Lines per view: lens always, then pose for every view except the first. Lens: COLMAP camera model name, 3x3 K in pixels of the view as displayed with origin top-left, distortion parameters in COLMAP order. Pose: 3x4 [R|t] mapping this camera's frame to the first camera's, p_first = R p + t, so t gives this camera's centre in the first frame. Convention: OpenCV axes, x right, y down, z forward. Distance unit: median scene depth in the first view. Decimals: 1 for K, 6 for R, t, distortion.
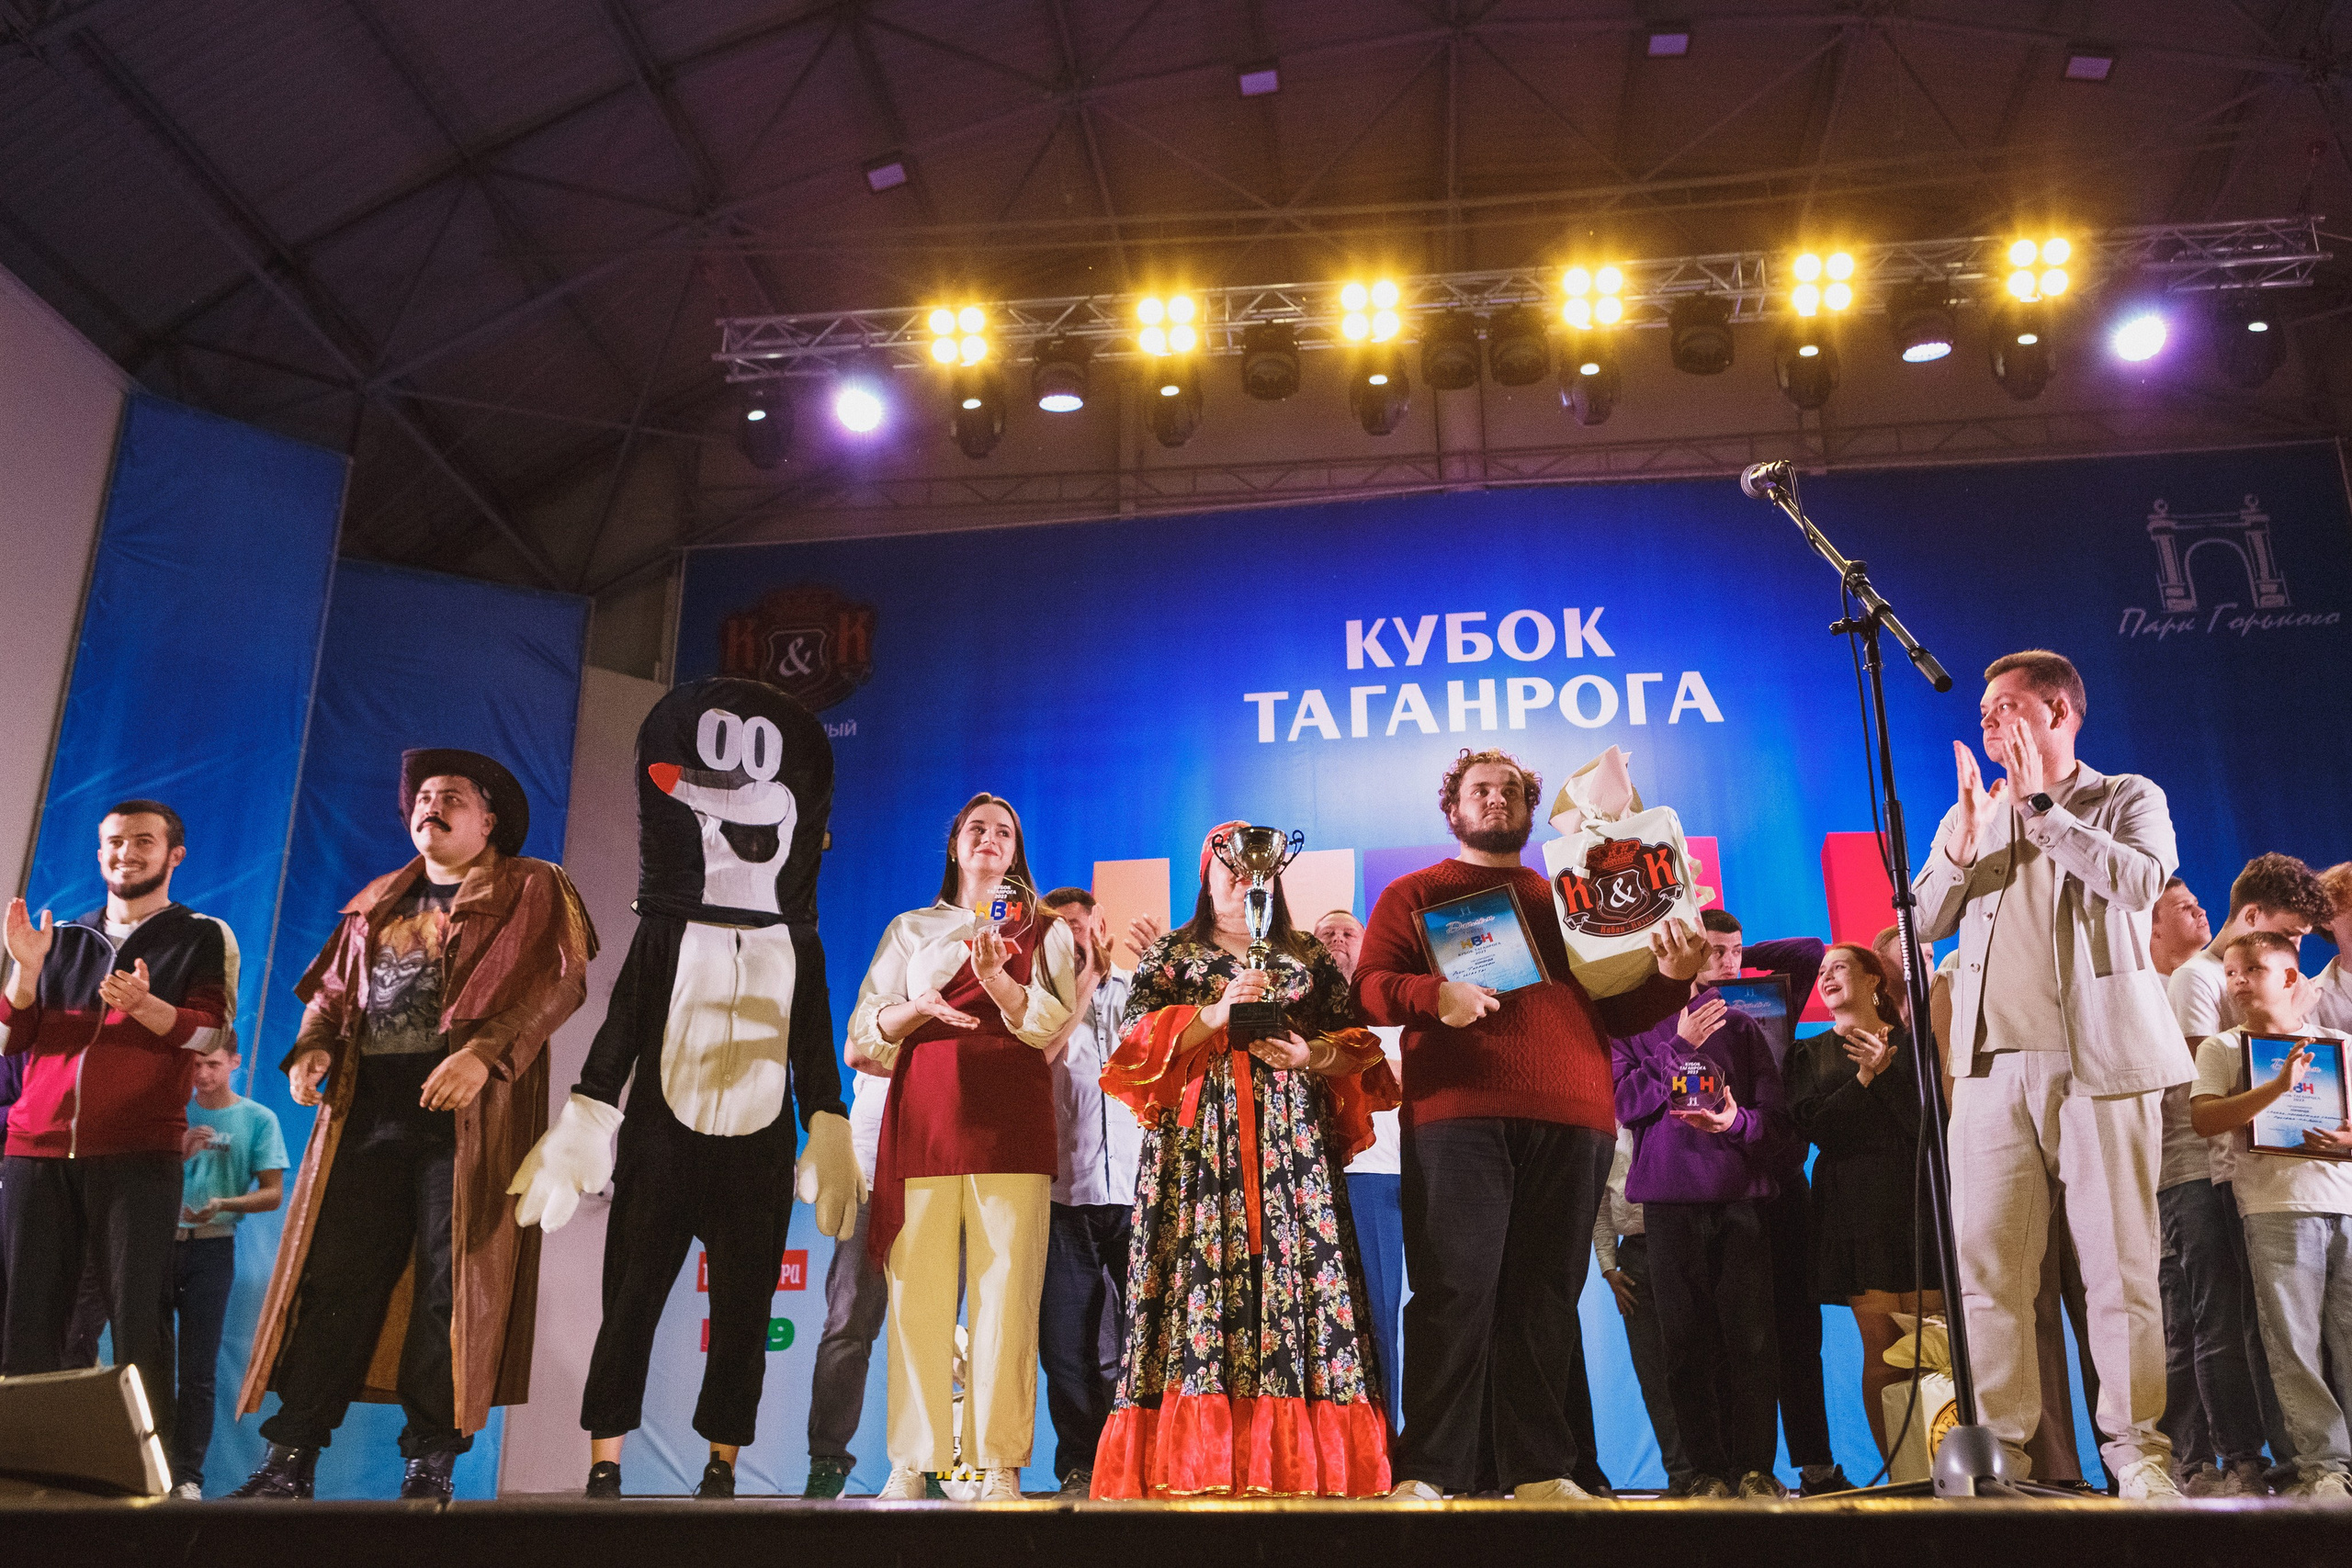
lens RADIAL K [[1883.9, 0, 1169.7], [0, 1883.9, 827.0], [0, 0, 1]] dist [-0.000791, 0.007296]
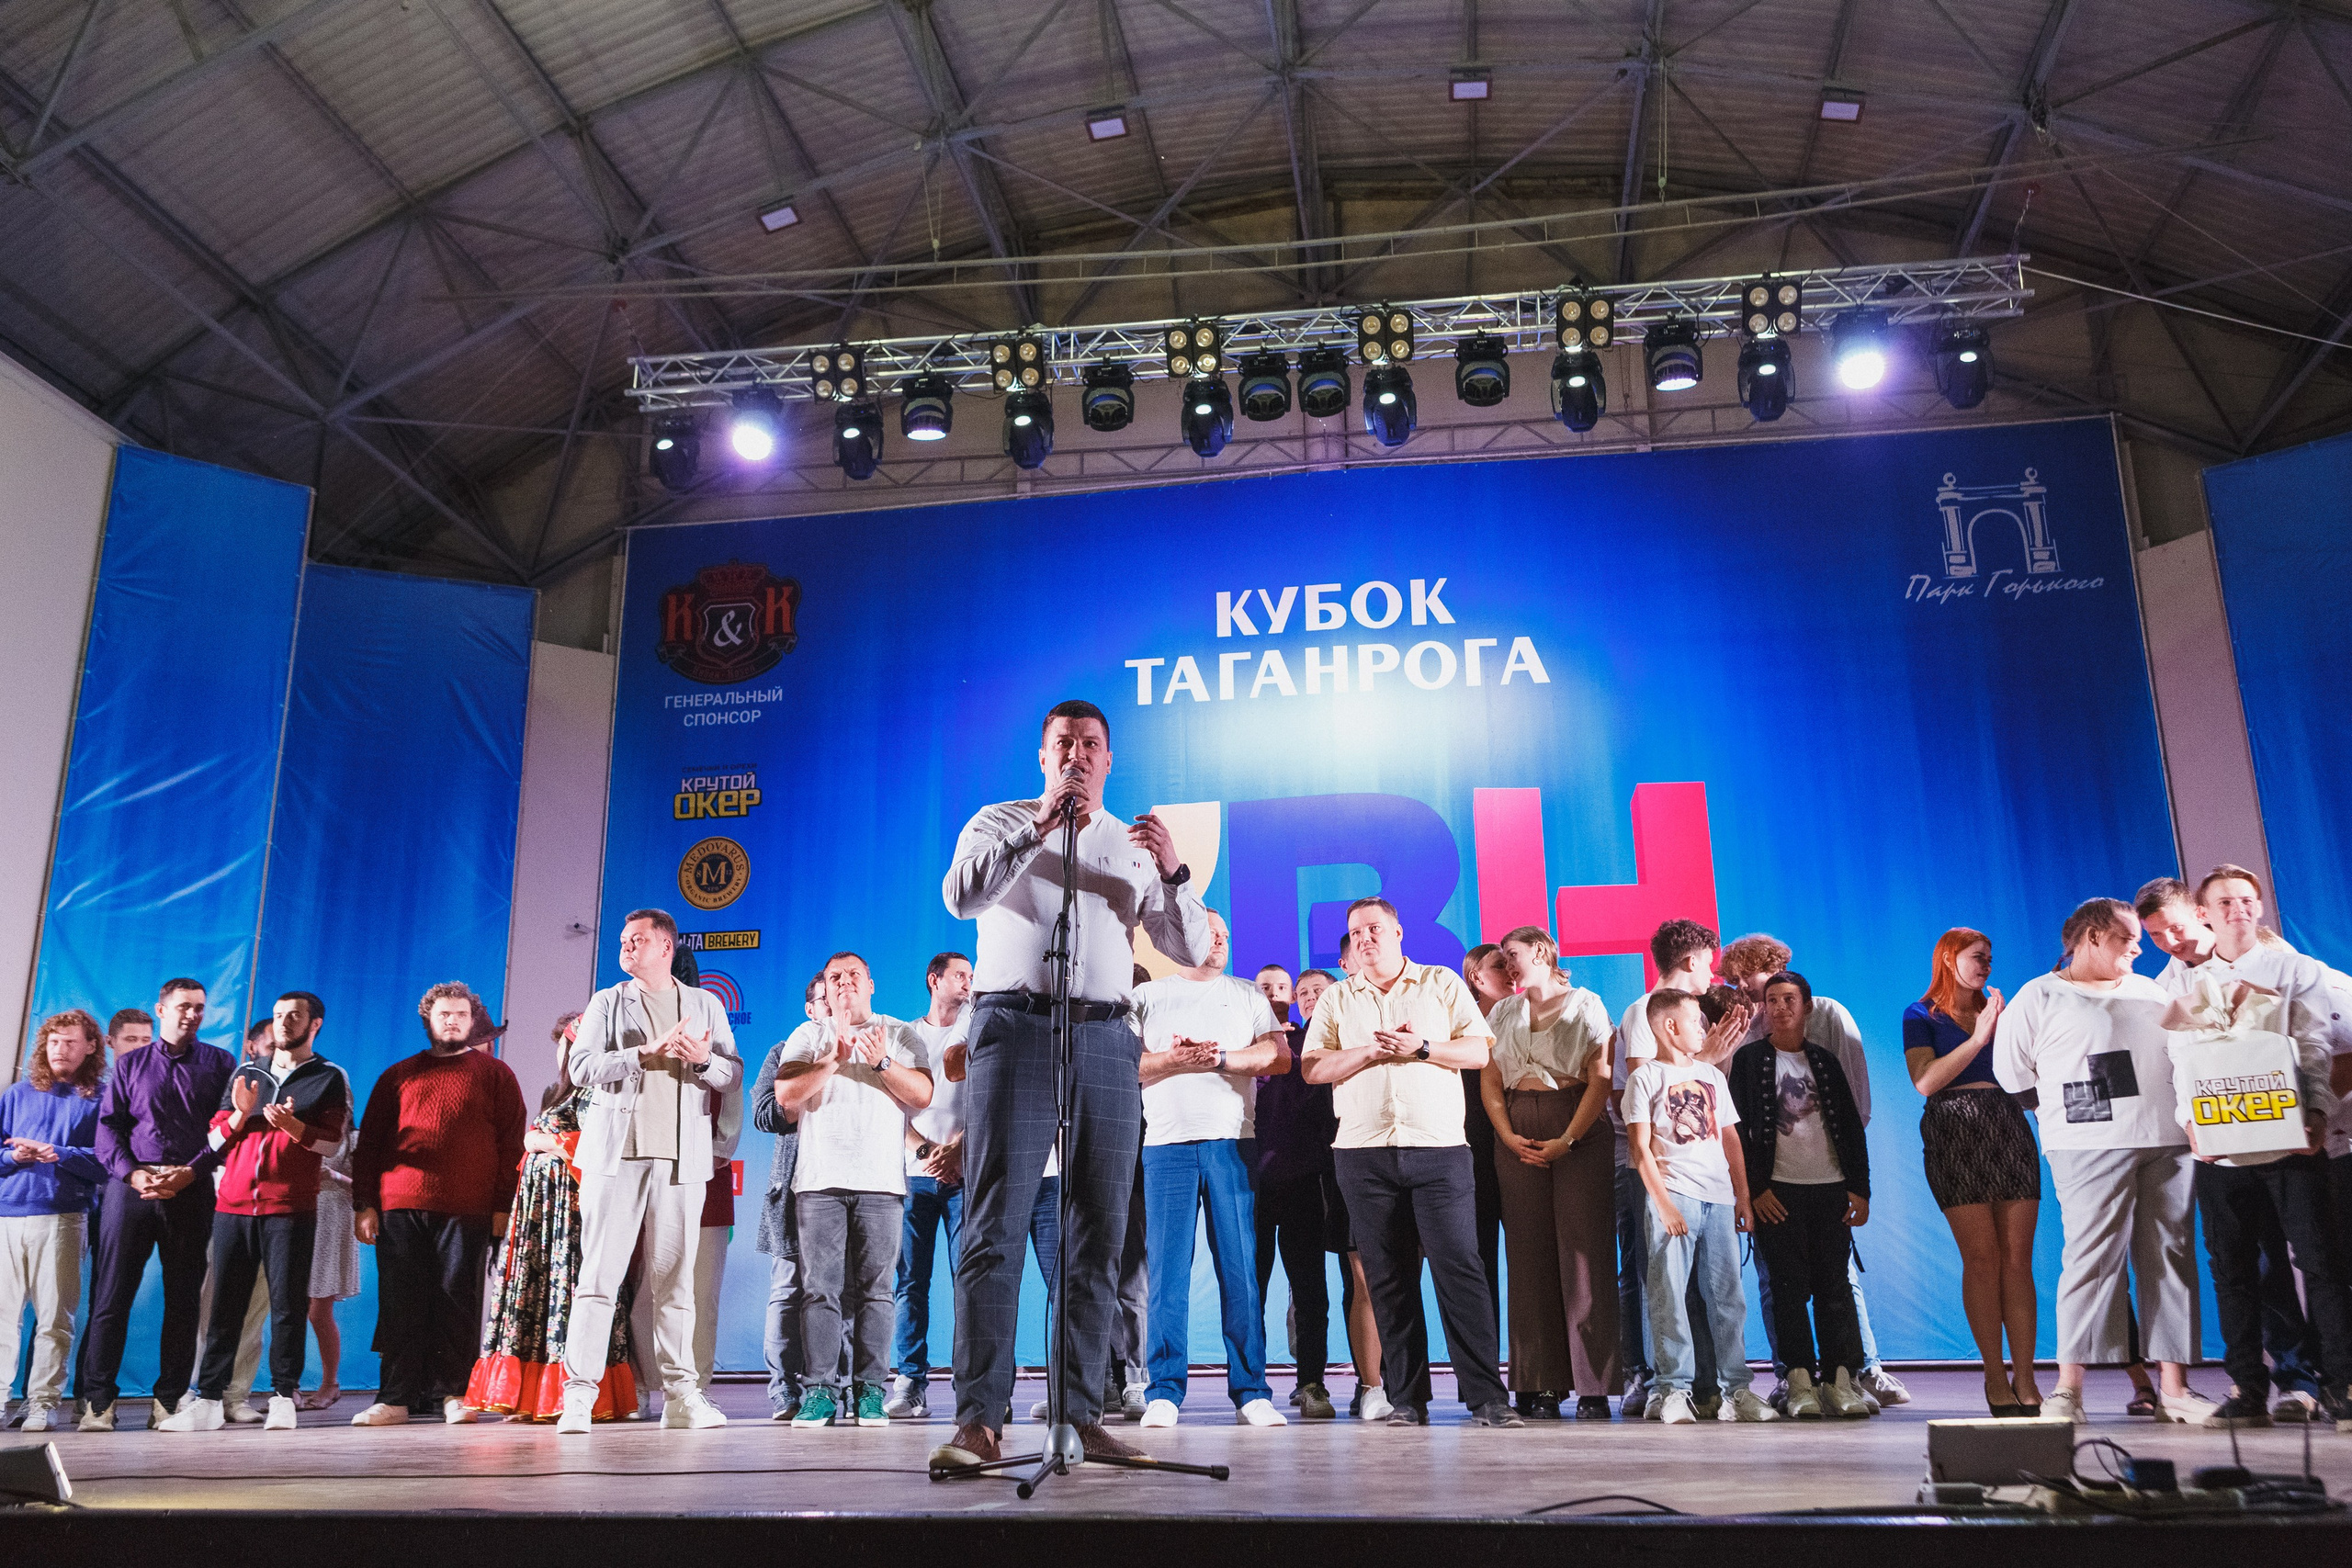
lens RADIAL K [[1901.2, 0, 1169.6], [0, 1901.2, 784.5], [0, 0, 1]] dist [0.001844, 0.007030]
pose [[0.999663, -0.015074, -0.021130, 0.091347], [0.016291, 0.998145, 0.058661, -0.065117], [0.020206, -0.058986, 0.998054, -0.130838]]
